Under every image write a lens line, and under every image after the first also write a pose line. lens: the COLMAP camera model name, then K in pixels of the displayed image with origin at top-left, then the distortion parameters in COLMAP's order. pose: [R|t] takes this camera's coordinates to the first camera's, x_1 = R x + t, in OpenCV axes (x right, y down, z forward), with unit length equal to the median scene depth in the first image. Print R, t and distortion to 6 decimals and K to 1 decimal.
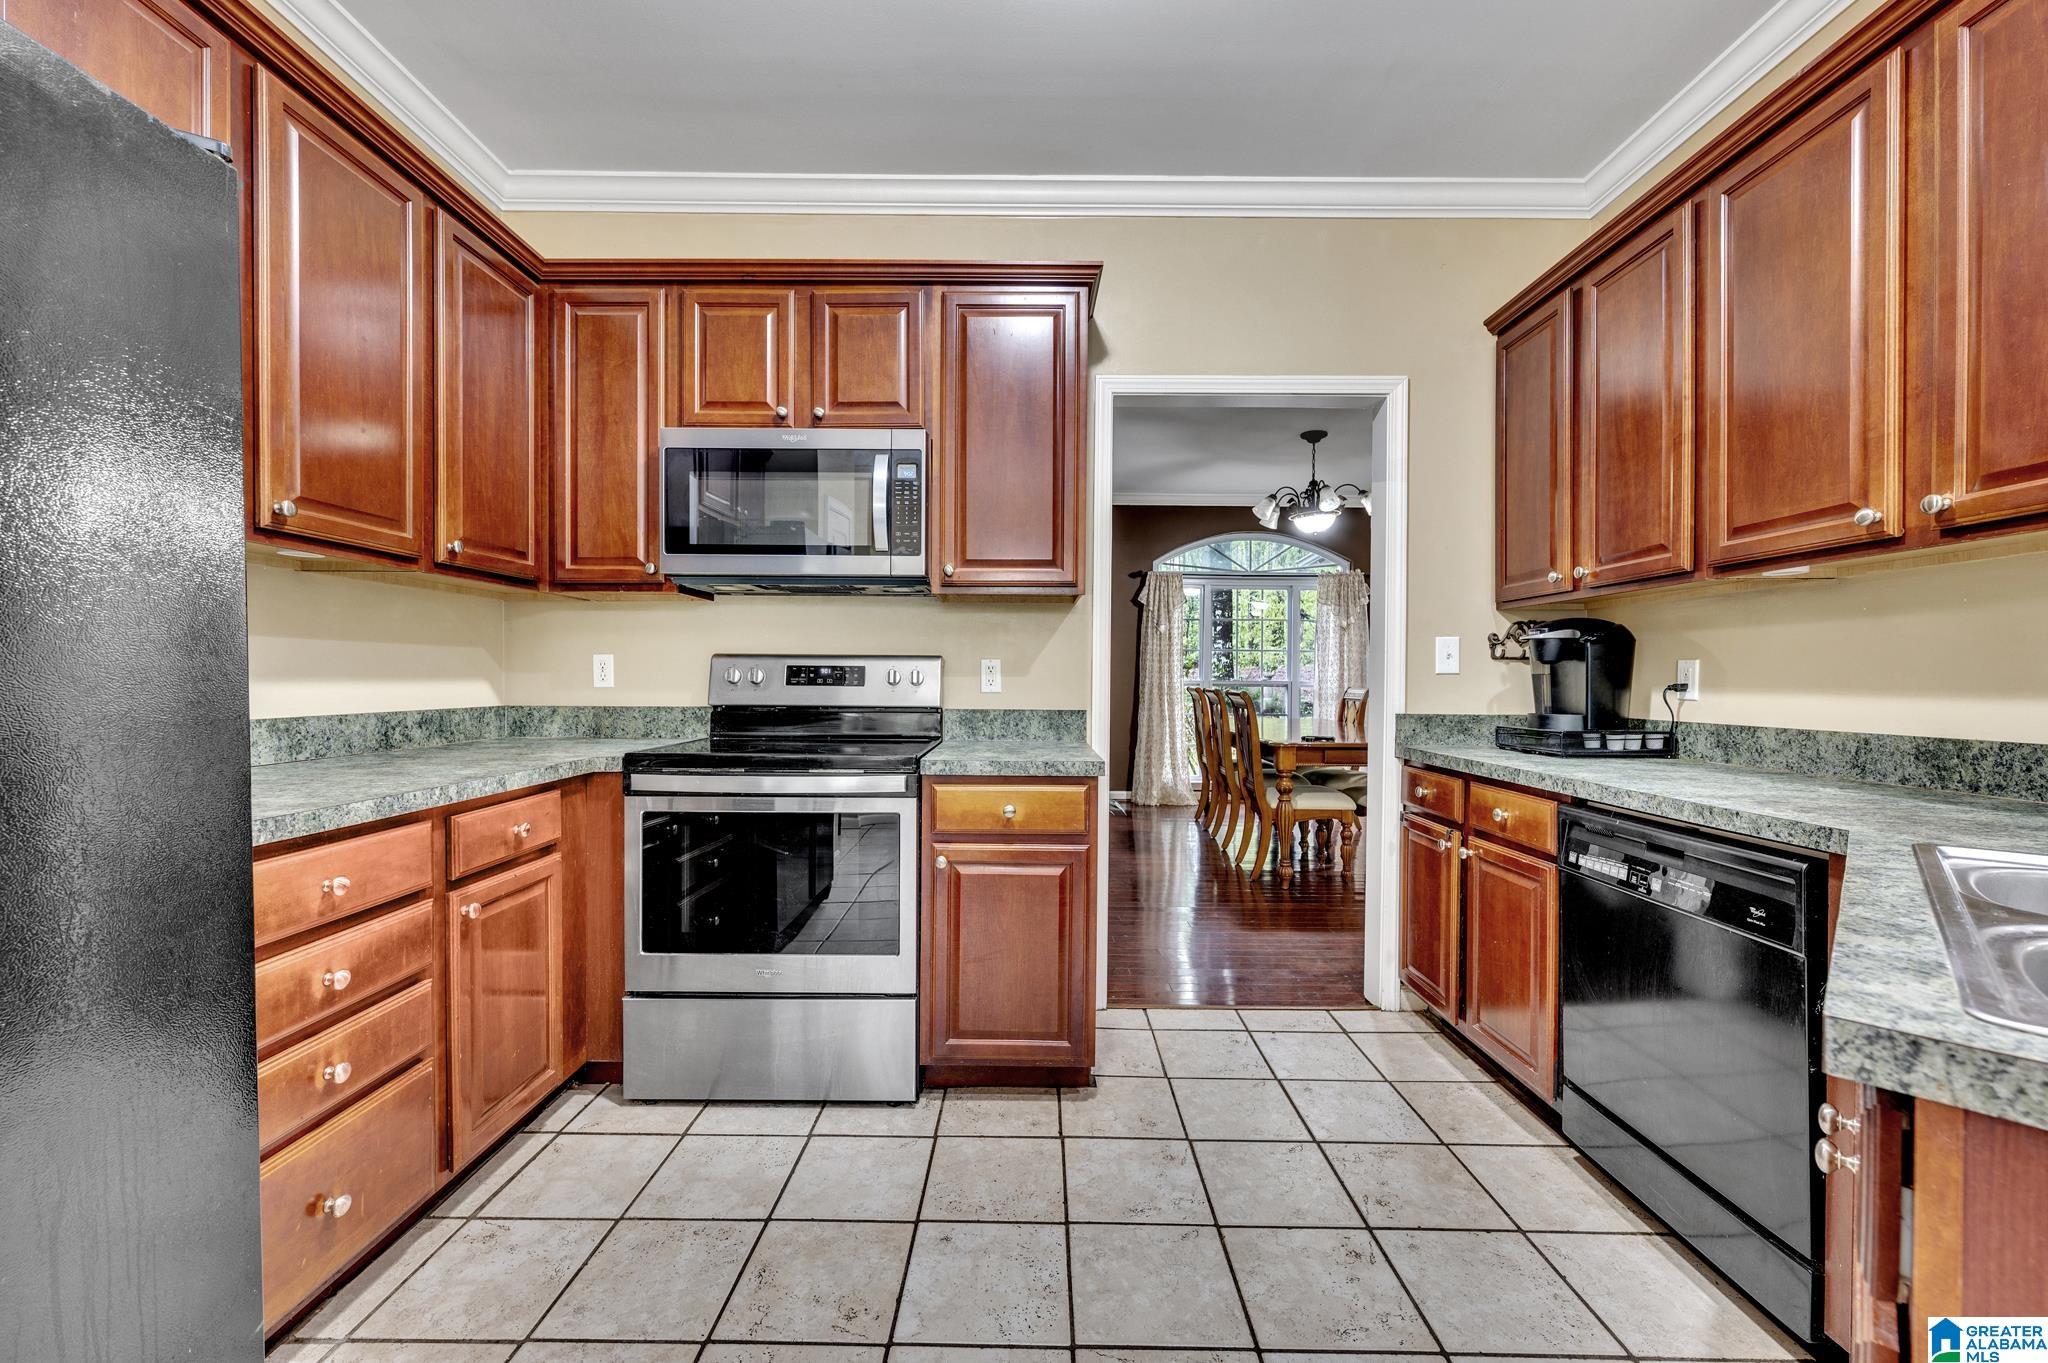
lens RADIAL K [[808.8, 0, 1023.3], [0, 808.8, 685.0], [0, 0, 1]] dist [-0.000895, -0.000009]
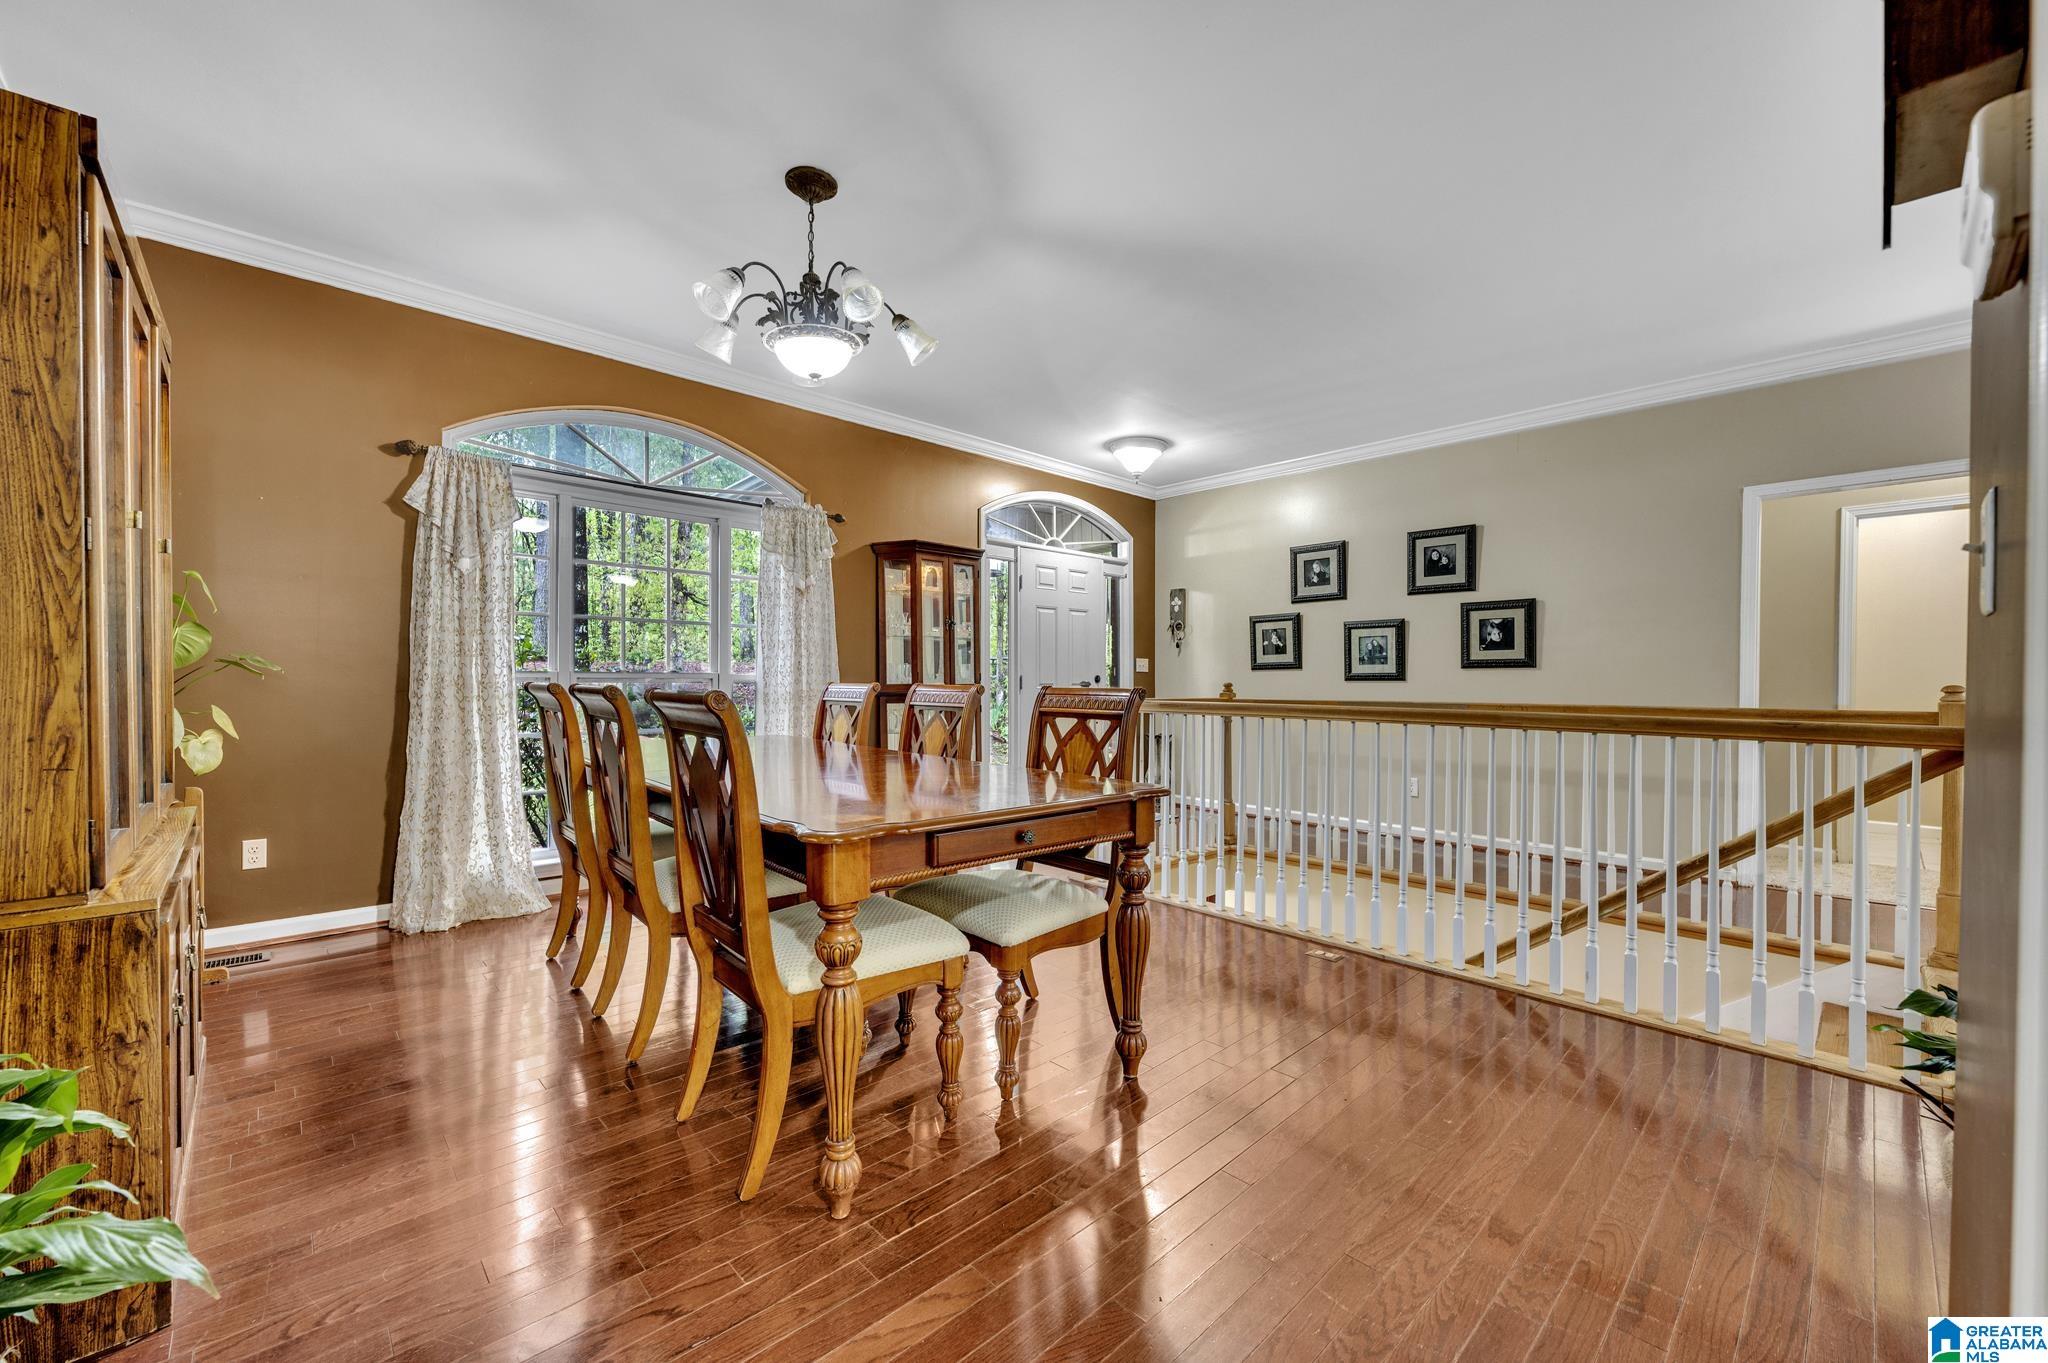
lens RADIAL K [[808.8, 0, 1011.5], [0, 808.8, 687.4], [0, 0, 1]] dist [-0.000895, -0.000009]
pose [[0.729160, -0.006381, 0.684313, 0.076894], [0.003354, 0.999978, 0.005750, 0.002894], [-0.684335, -0.001898, 0.729165, 0.412478]]
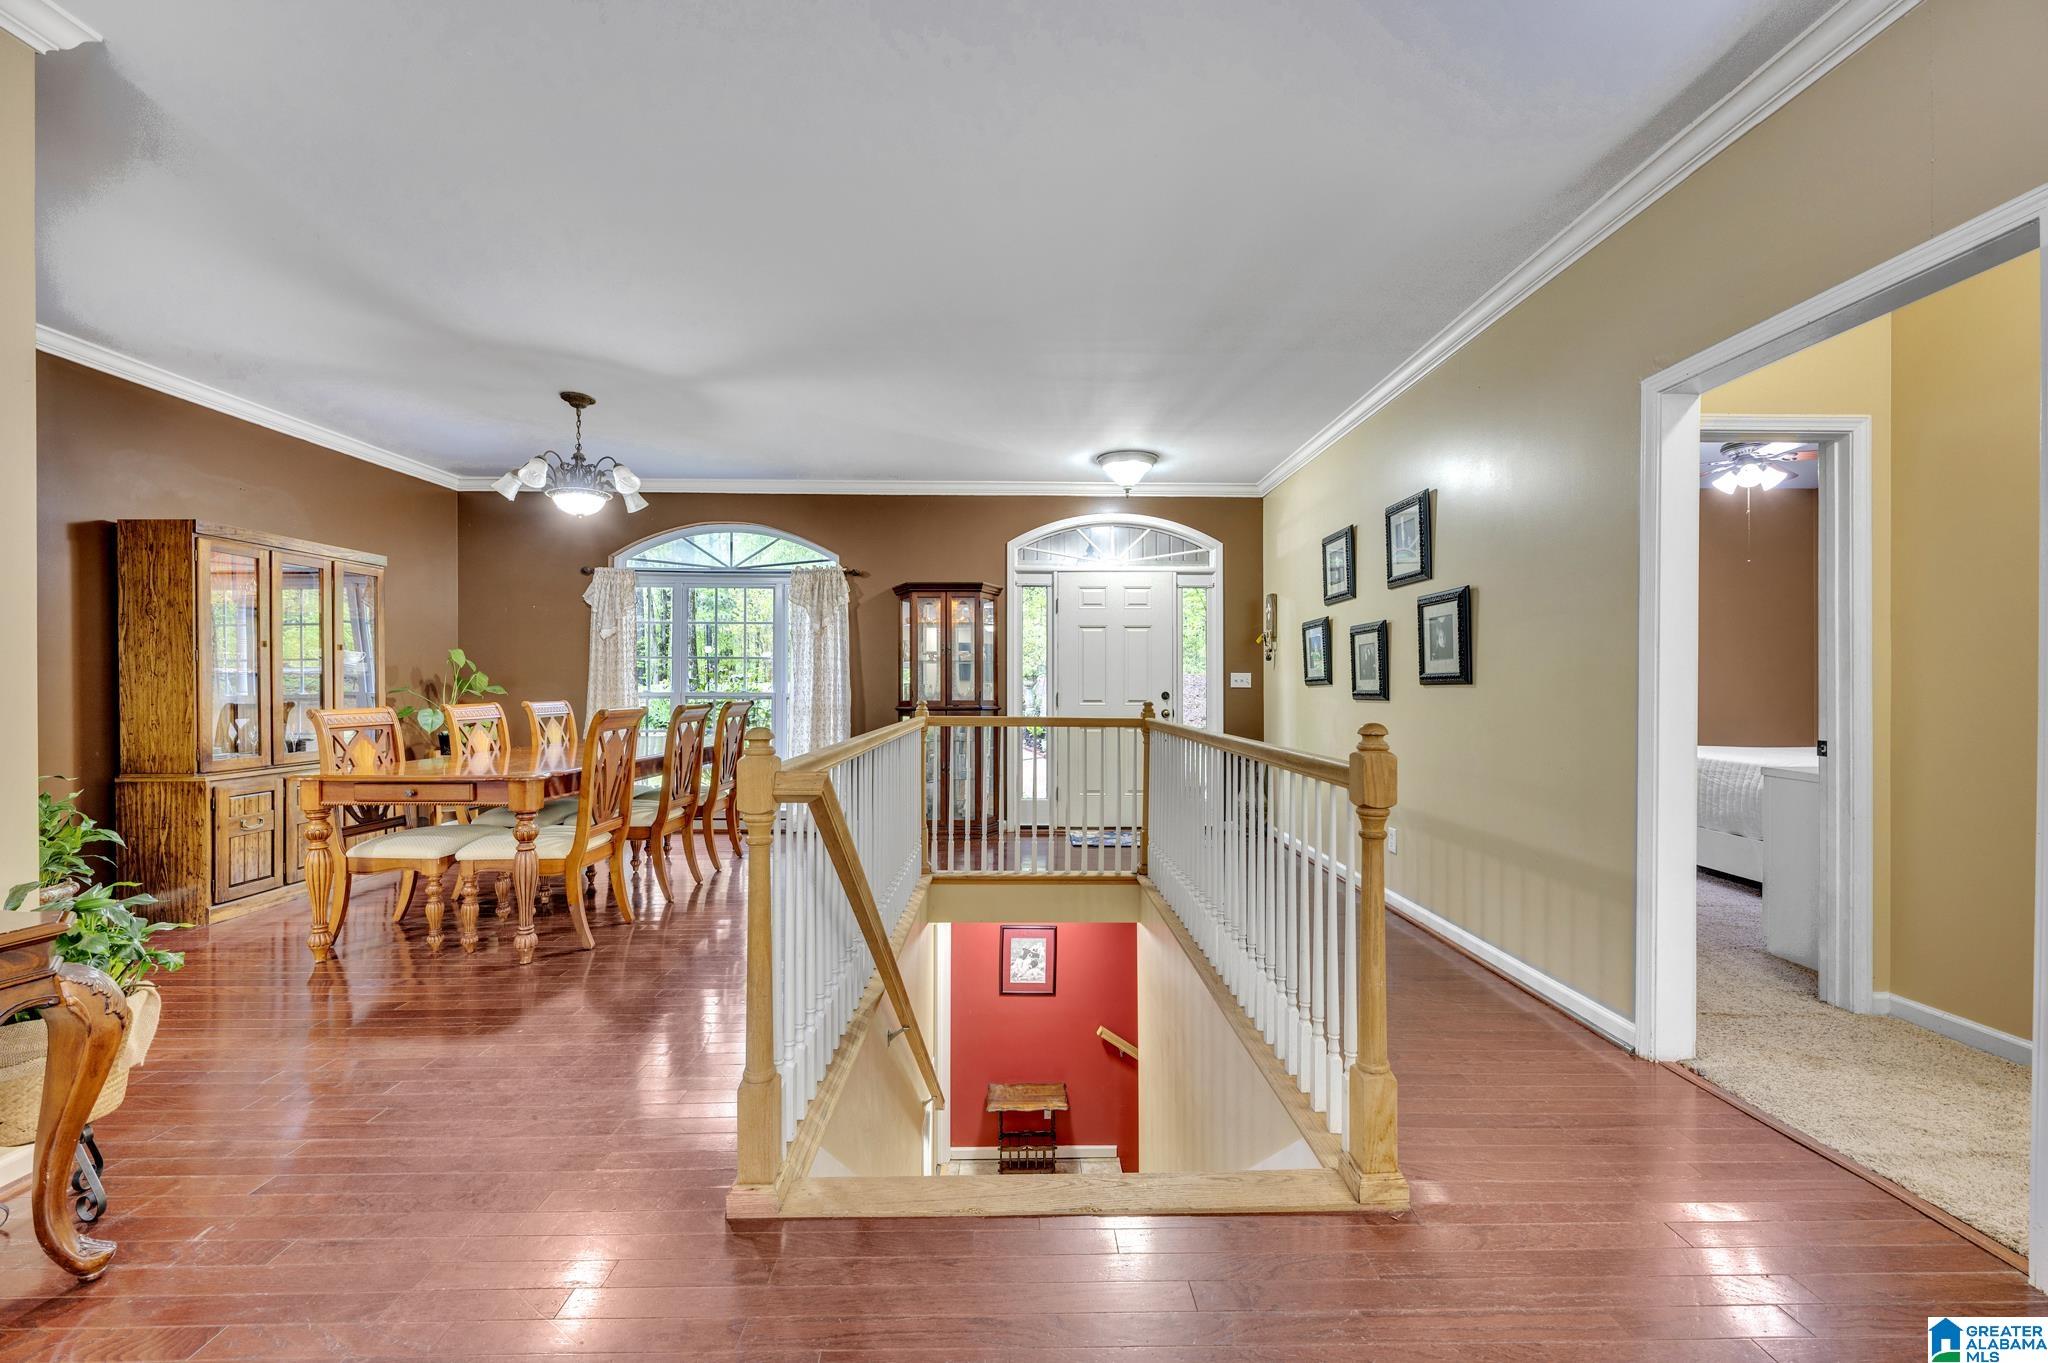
lens RADIAL K [[808.8, 0, 1027.6], [0, 808.8, 686.1], [0, 0, 1]] dist [-0.000895, -0.000009]
pose [[0.999512, -0.006730, 0.030497, 0.592357], [0.006920, 0.999957, -0.006124, -0.005989], [-0.030455, 0.006332, 0.999516, 0.129139]]
